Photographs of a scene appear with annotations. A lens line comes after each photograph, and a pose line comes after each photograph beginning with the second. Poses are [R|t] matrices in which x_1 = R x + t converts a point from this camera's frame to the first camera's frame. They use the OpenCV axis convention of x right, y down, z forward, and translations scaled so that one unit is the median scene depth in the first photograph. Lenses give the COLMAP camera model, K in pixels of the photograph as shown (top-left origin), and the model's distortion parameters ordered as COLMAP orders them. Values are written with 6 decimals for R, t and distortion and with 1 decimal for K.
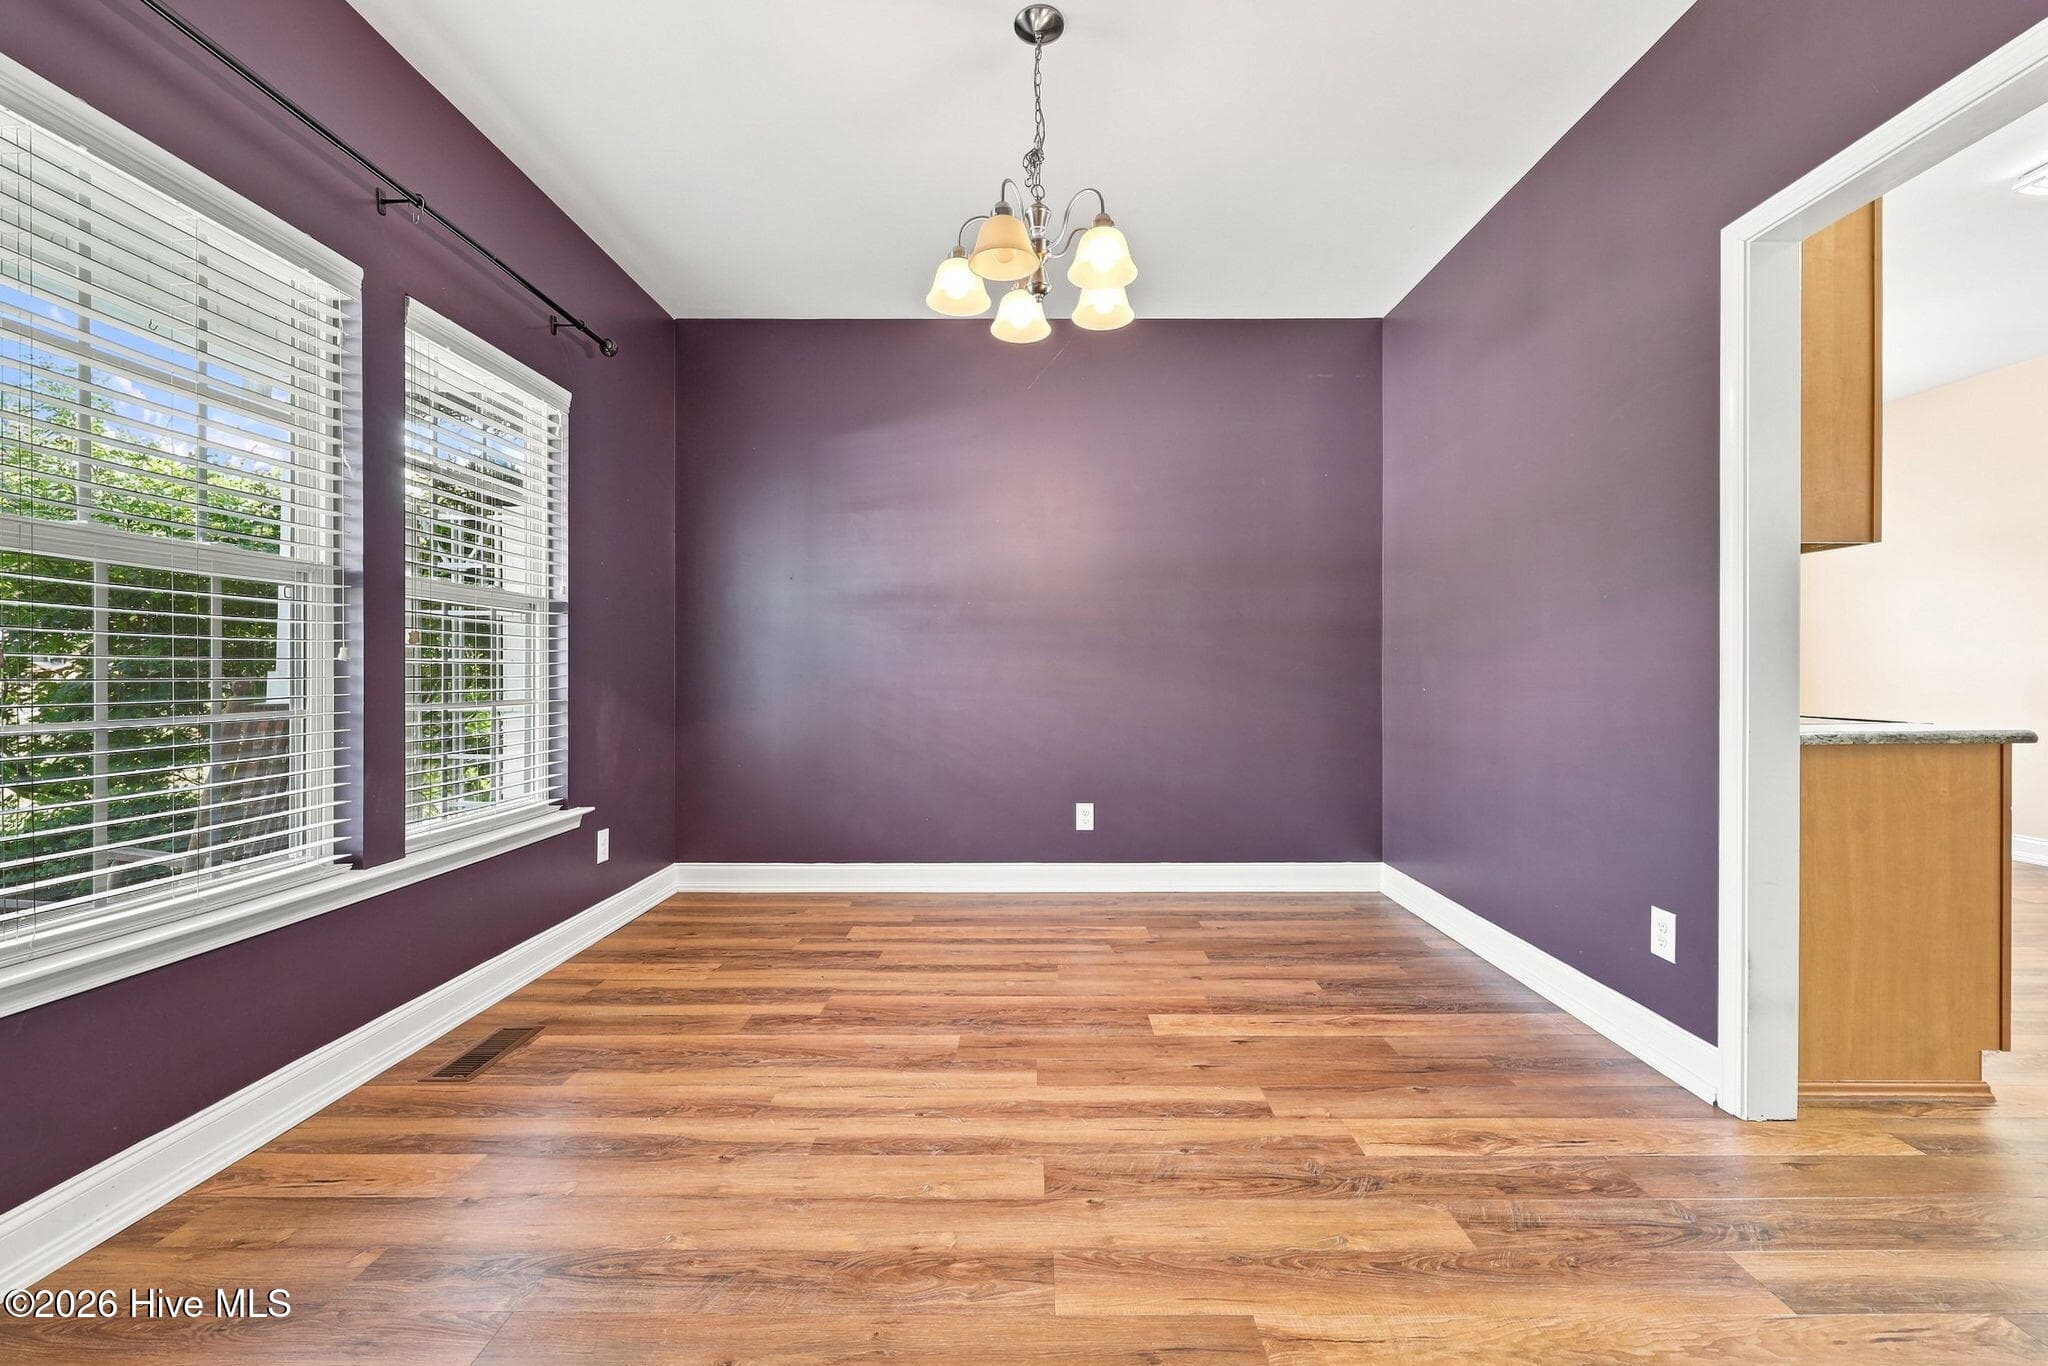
lens RADIAL K [[824.7, 0, 1029.7], [0, 824.7, 674.8], [0, 0, 1]] dist [-0.001214, 0.000087]
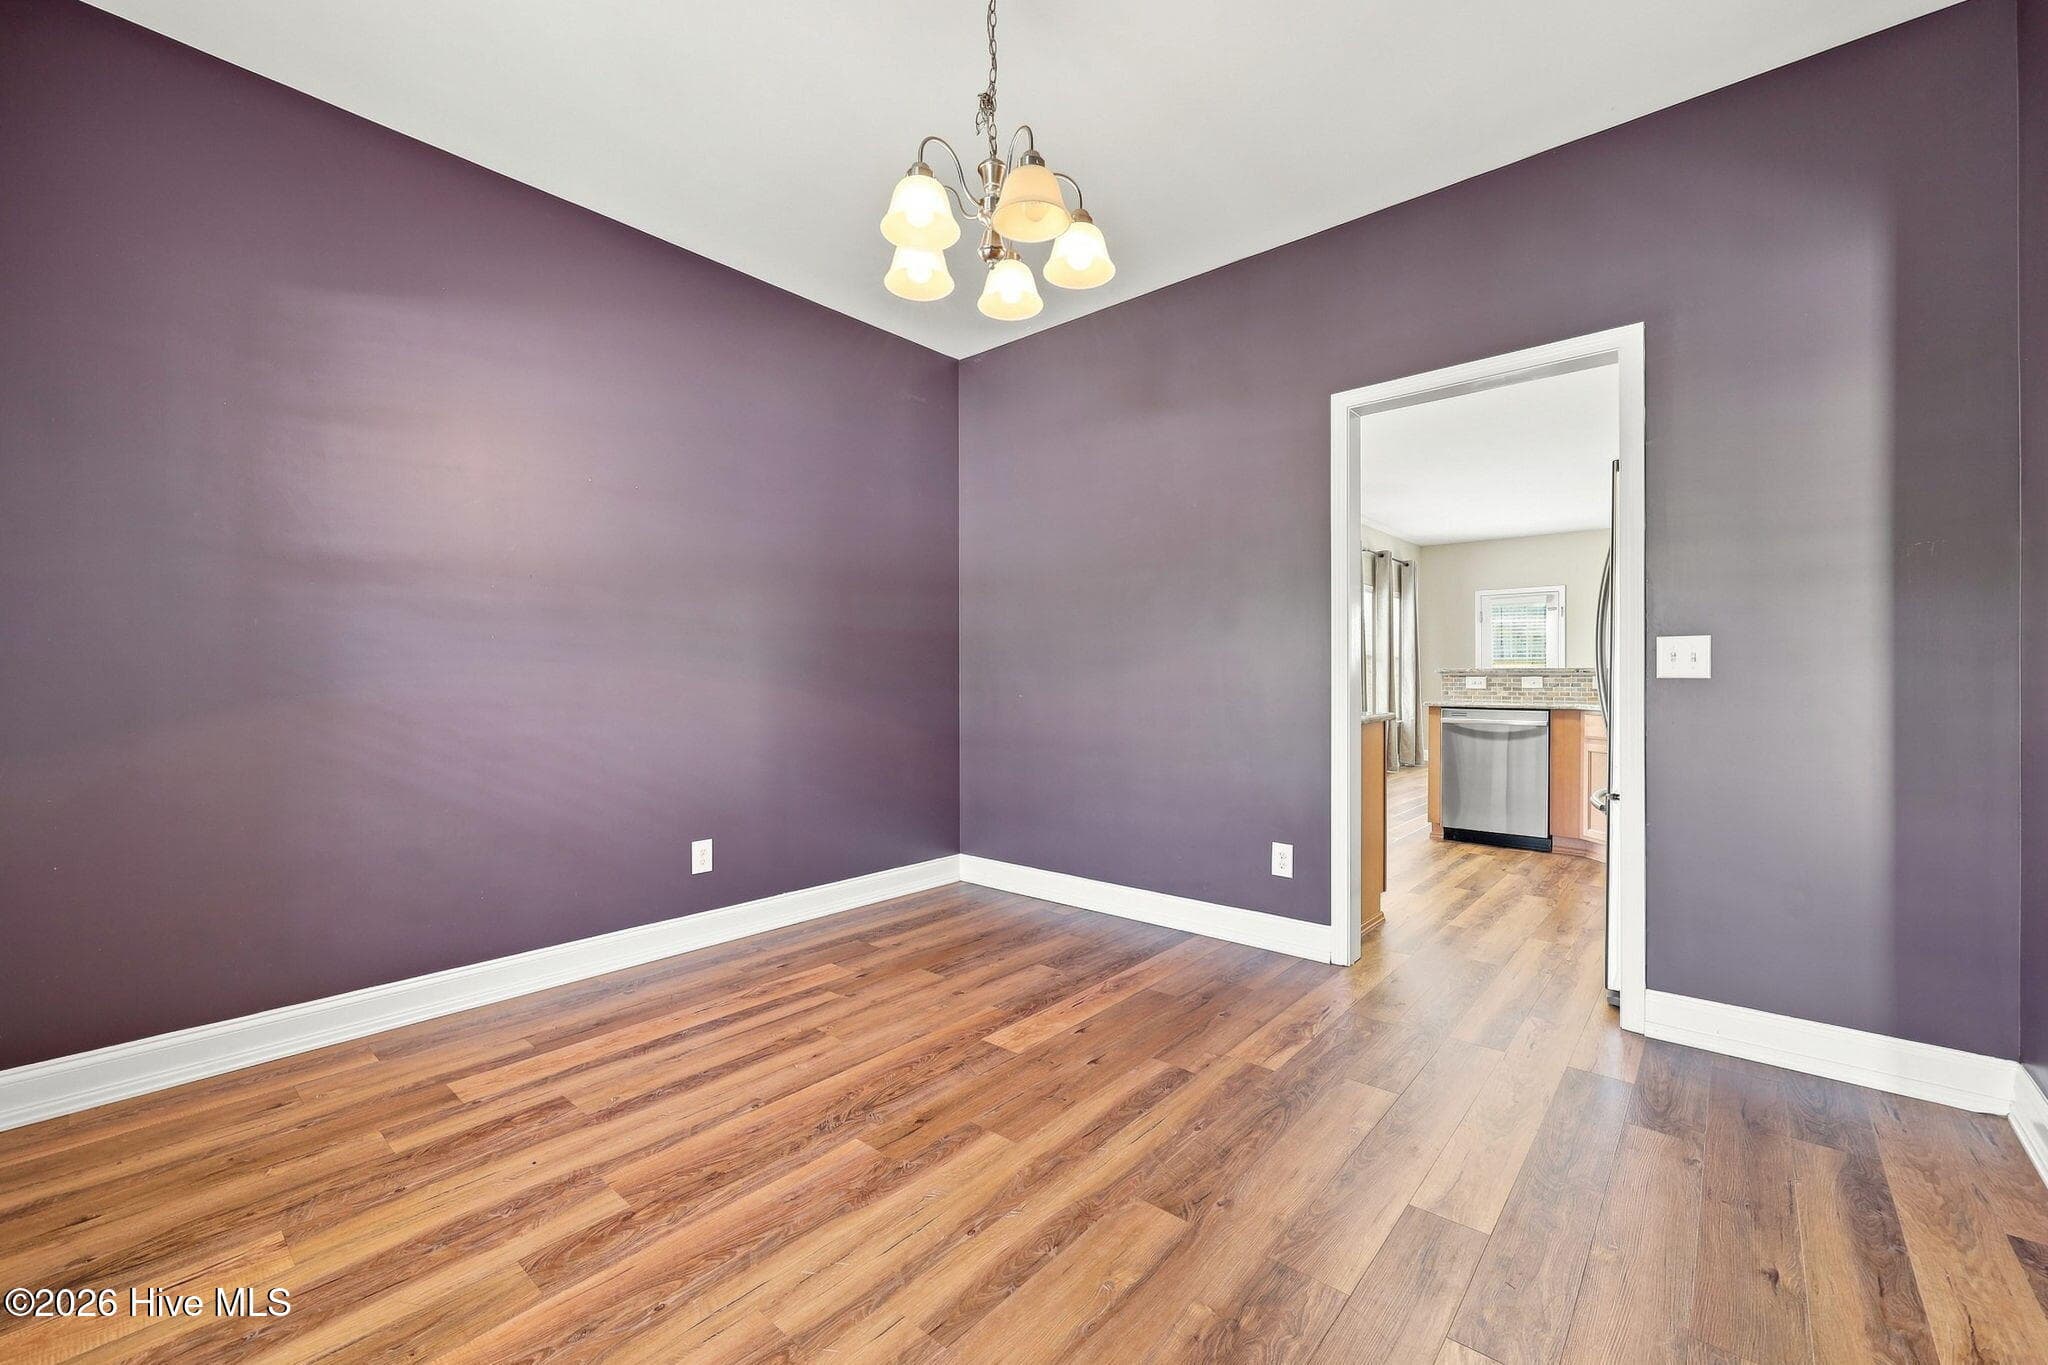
lens RADIAL K [[824.7, 0, 1026.5], [0, 824.7, 682.9], [0, 0, 1]] dist [-0.001214, 0.000087]
pose [[0.649281, -0.004060, 0.760538, -0.561133], [0.003850, 0.999990, 0.002052, -0.004931], [-0.760539, 0.001596, 0.649290, 0.342488]]
